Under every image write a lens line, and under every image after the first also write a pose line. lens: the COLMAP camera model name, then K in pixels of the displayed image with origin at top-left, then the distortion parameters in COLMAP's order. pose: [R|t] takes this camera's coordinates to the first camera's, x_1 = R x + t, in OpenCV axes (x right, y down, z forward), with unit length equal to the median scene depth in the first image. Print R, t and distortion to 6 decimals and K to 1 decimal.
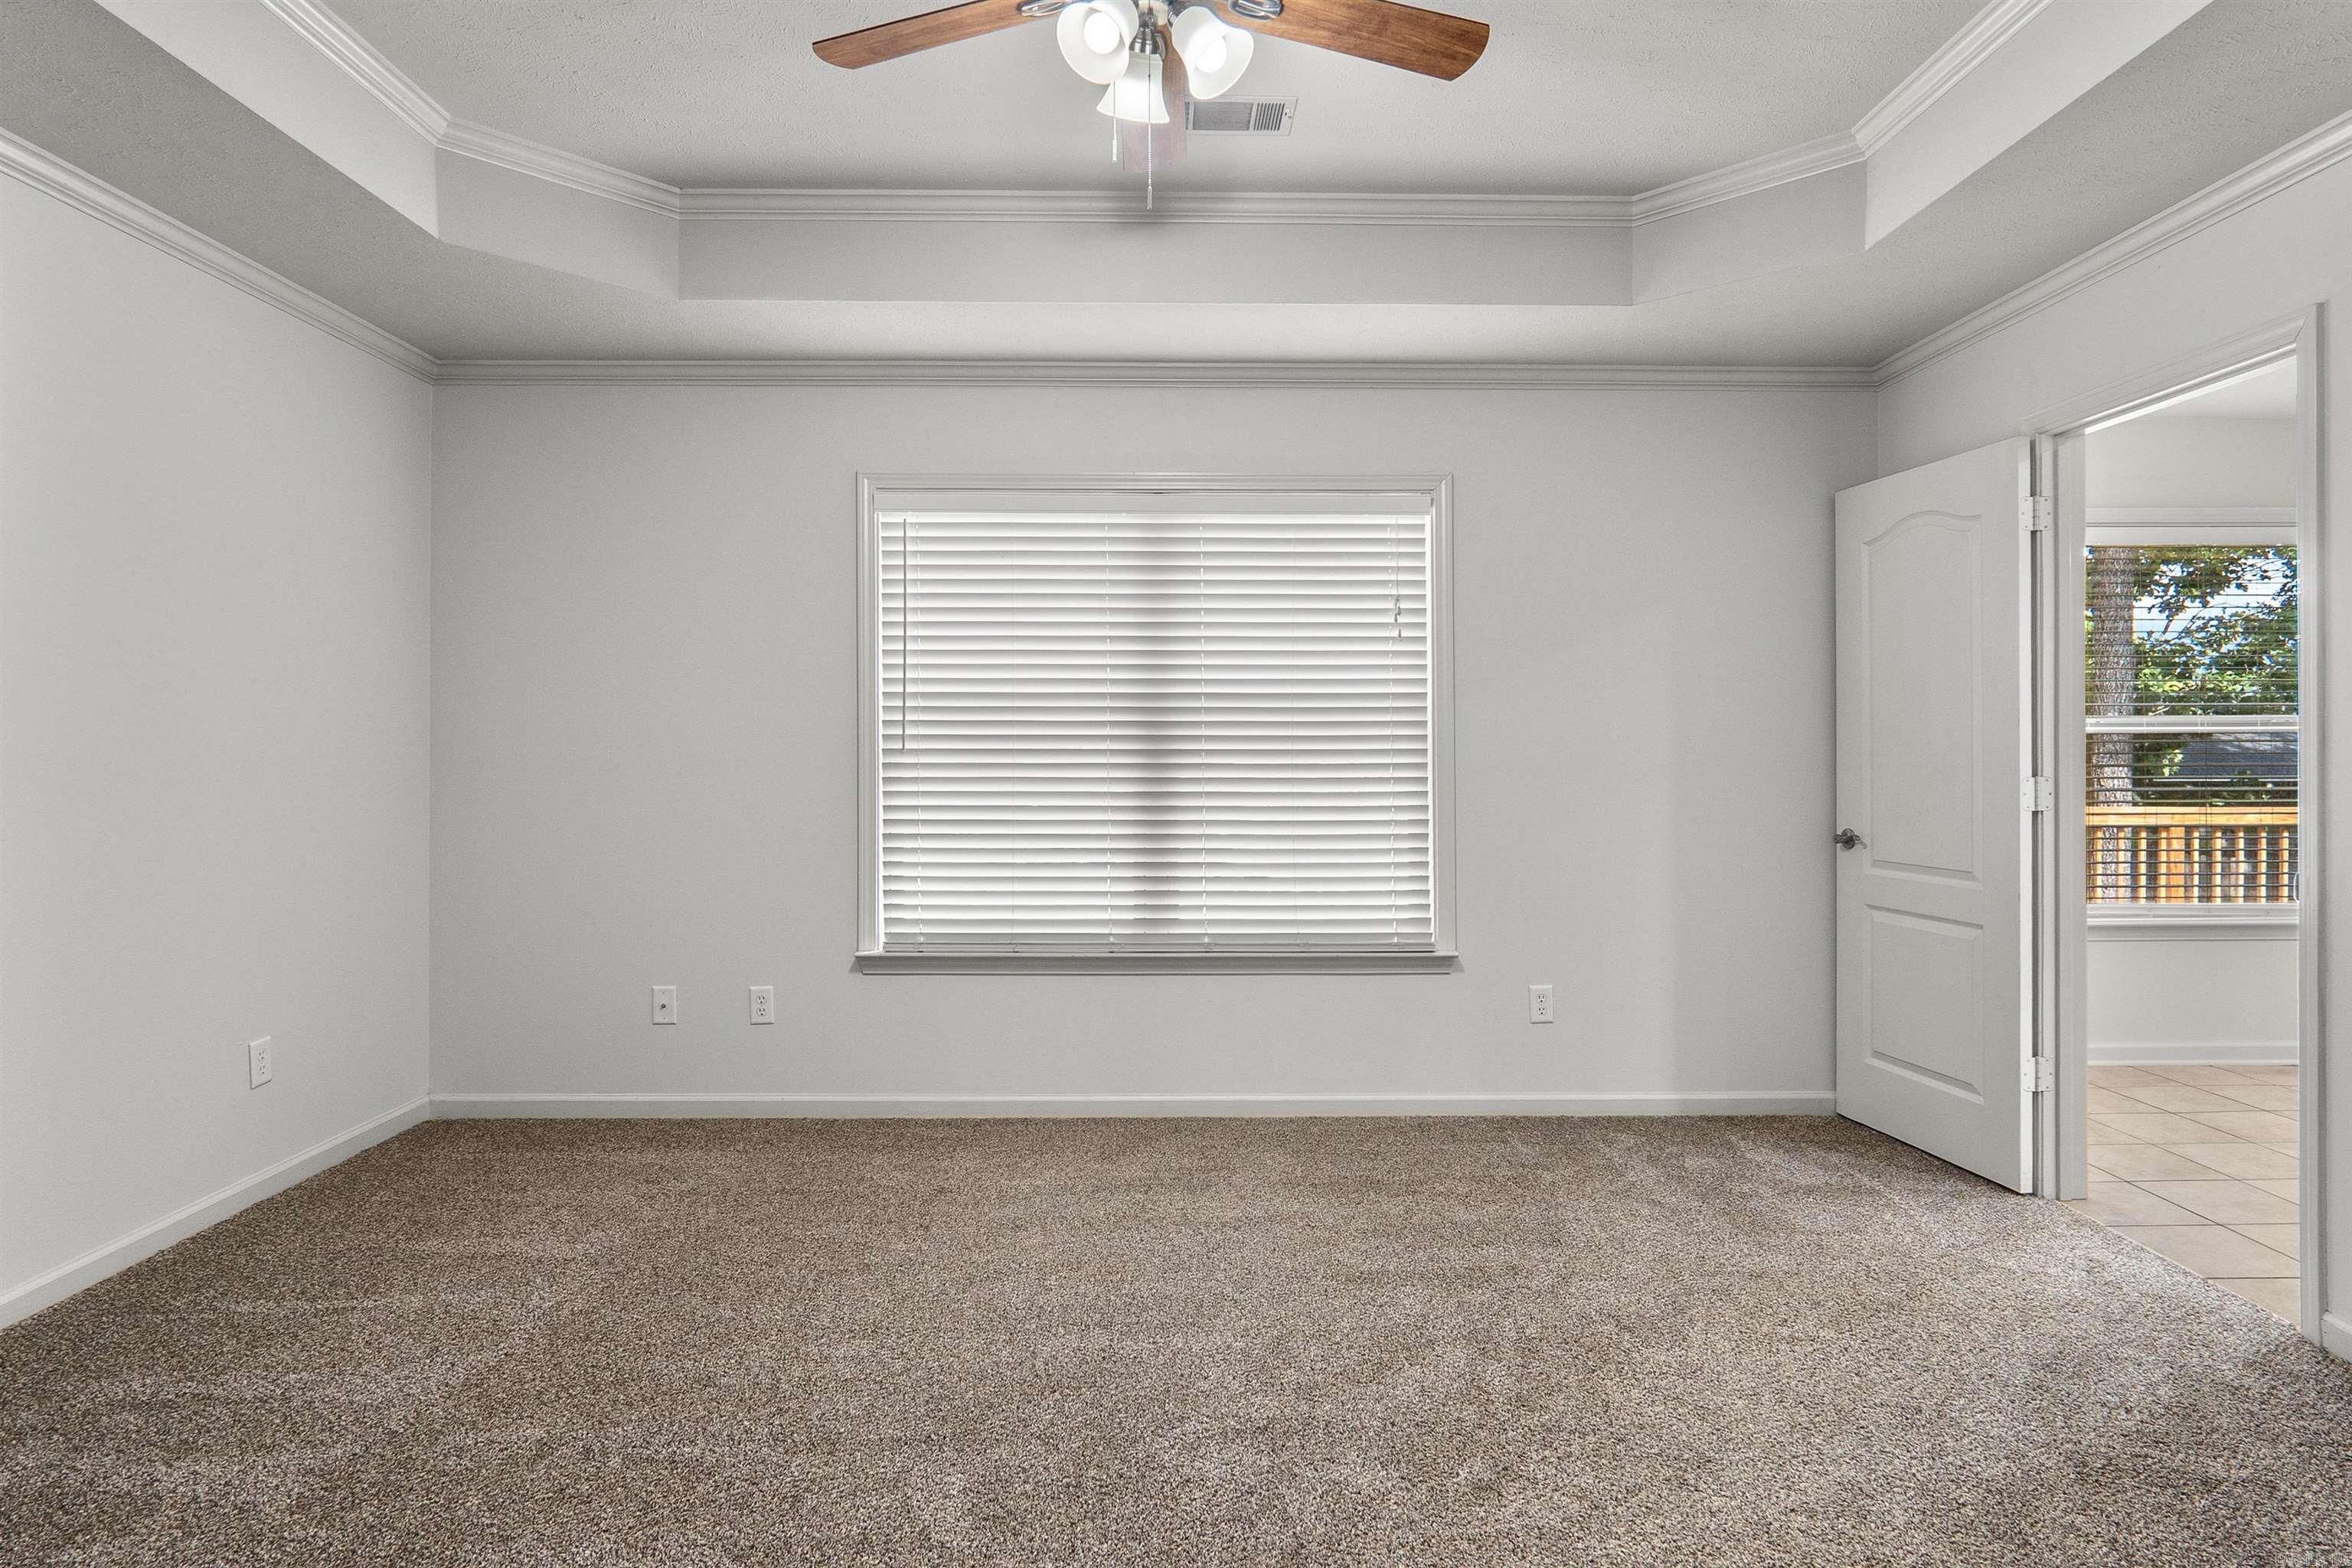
lens RADIAL K [[1259.6, 0, 1182.4], [0, 1259.6, 759.6], [0, 0, 1]] dist [-0.017592, 0.010186]
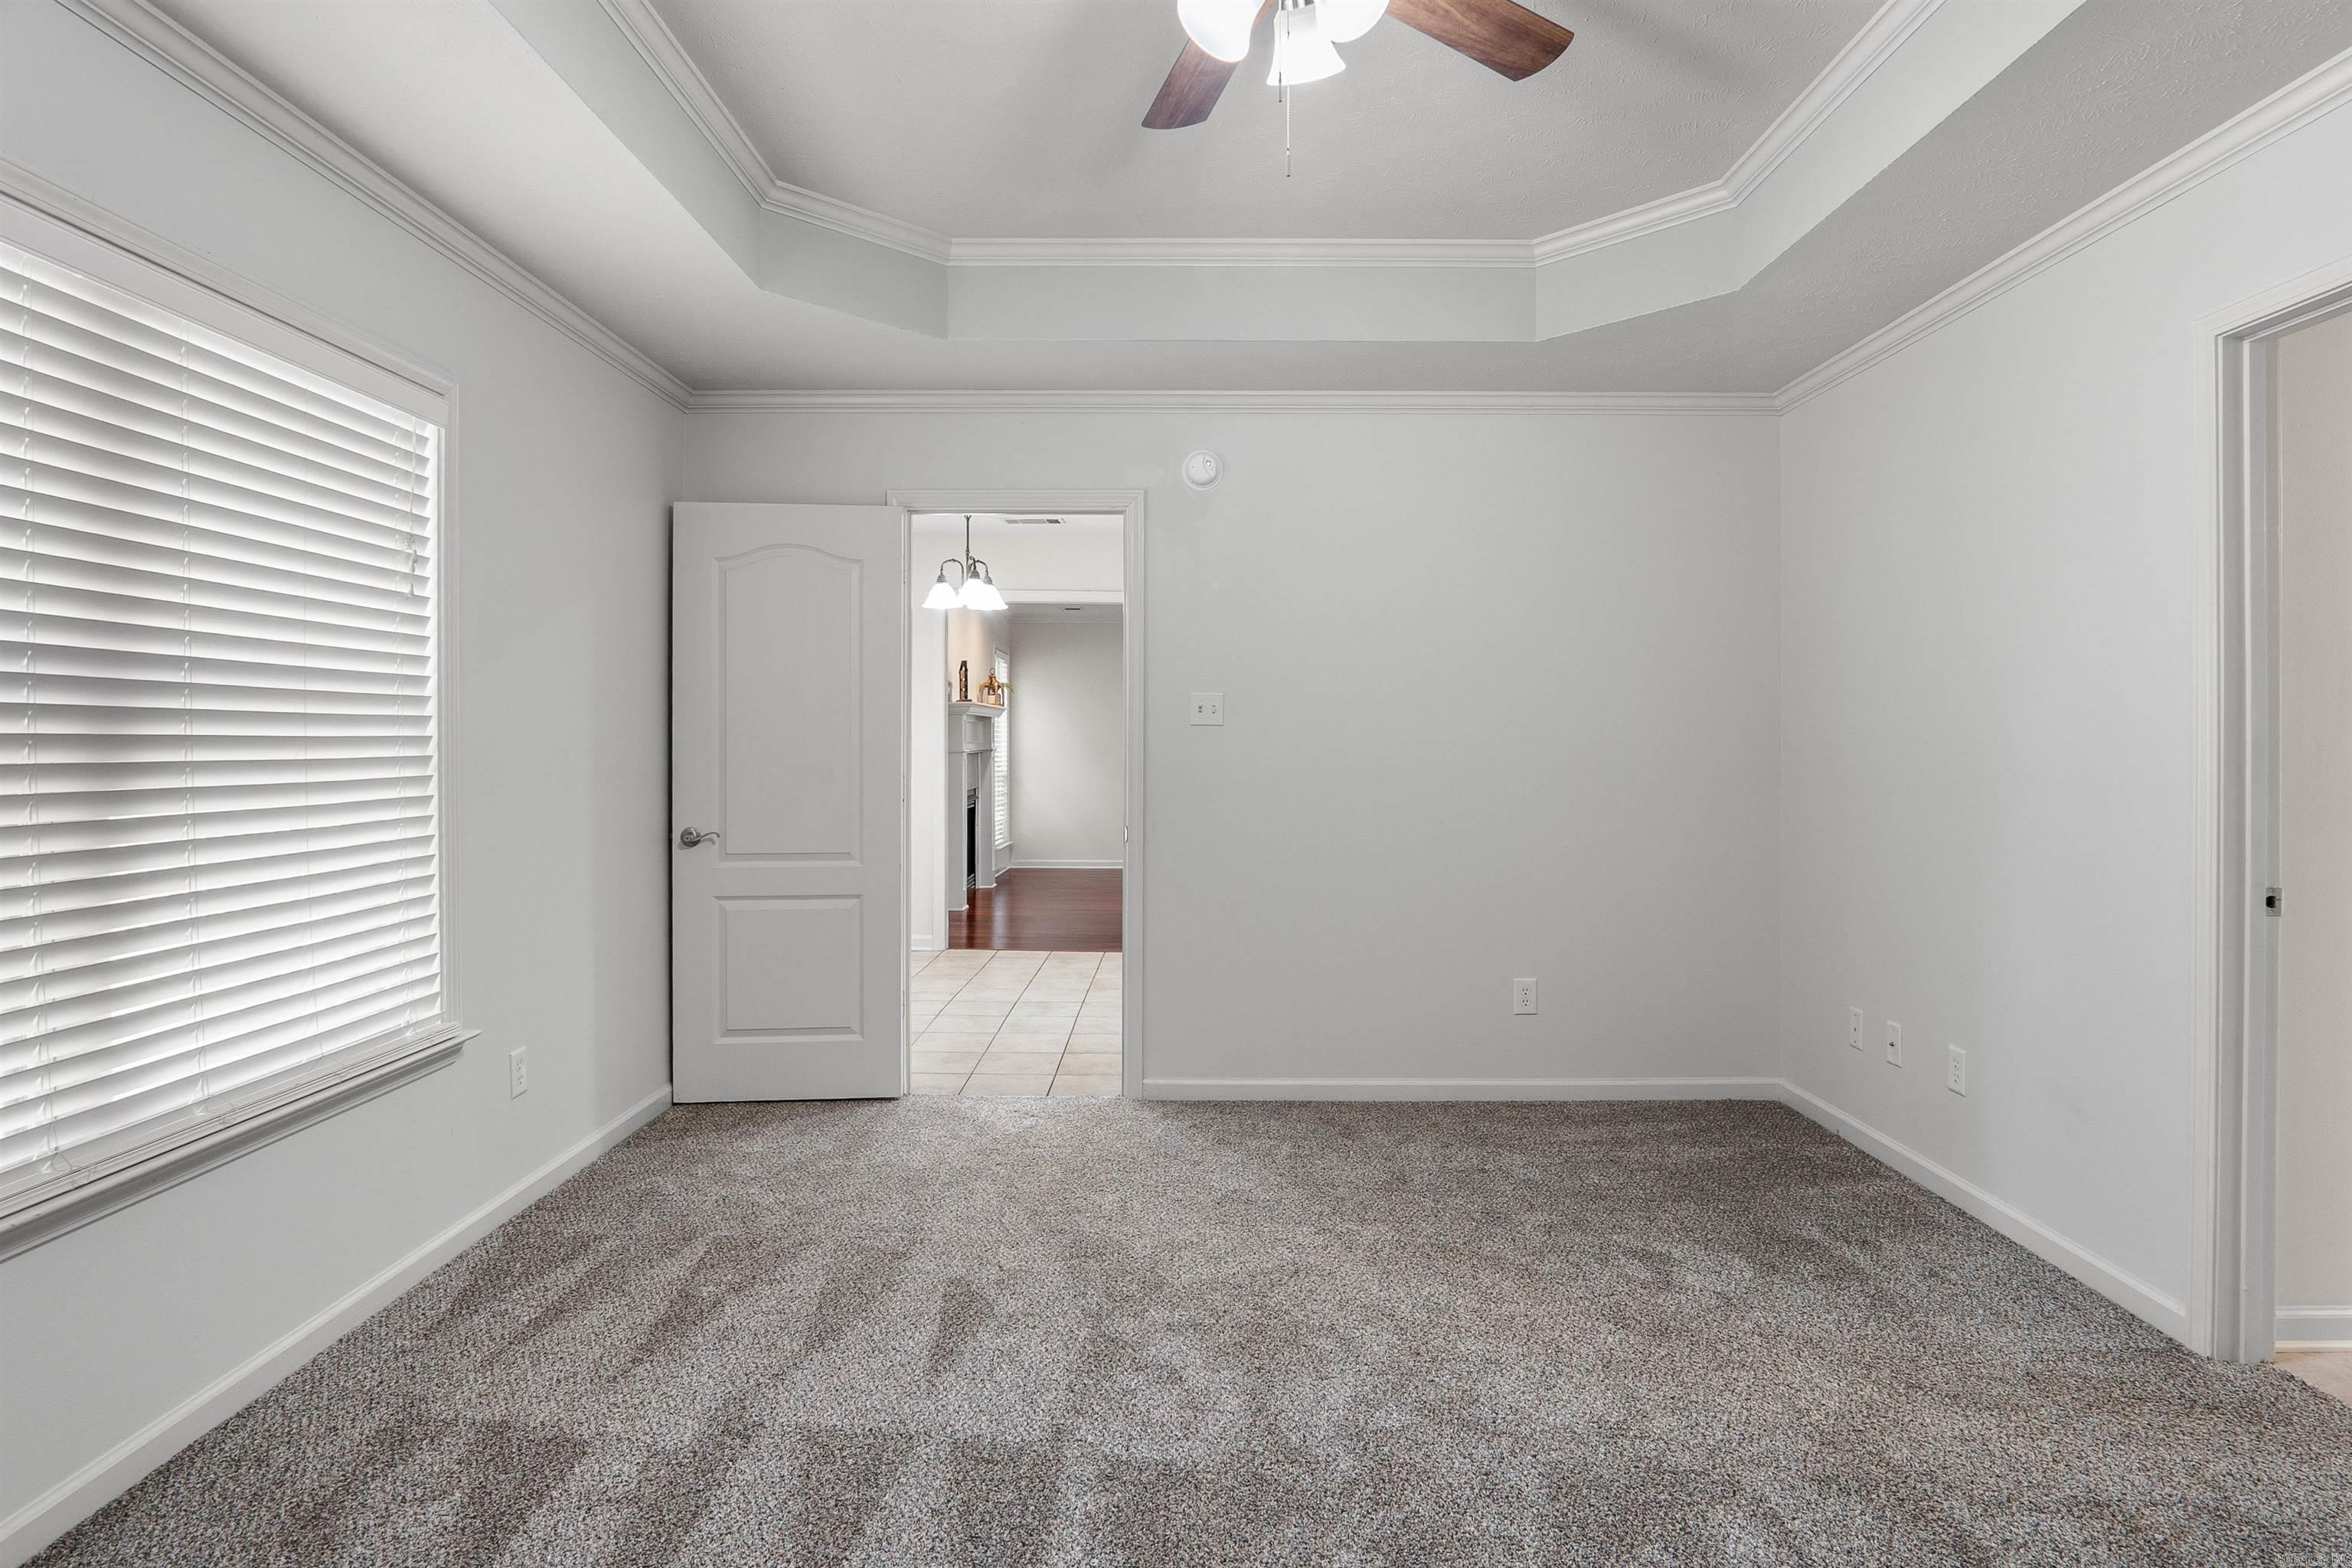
lens RADIAL K [[1259.6, 0, 1182.4], [0, 1259.6, 759.6], [0, 0, 1]] dist [-0.017592, 0.010186]
pose [[0.033054, -0.012751, 0.999372, -0.534086], [0.010879, 0.999864, 0.012398, -0.010330], [-0.999394, 0.010462, 0.033188, 0.591050]]
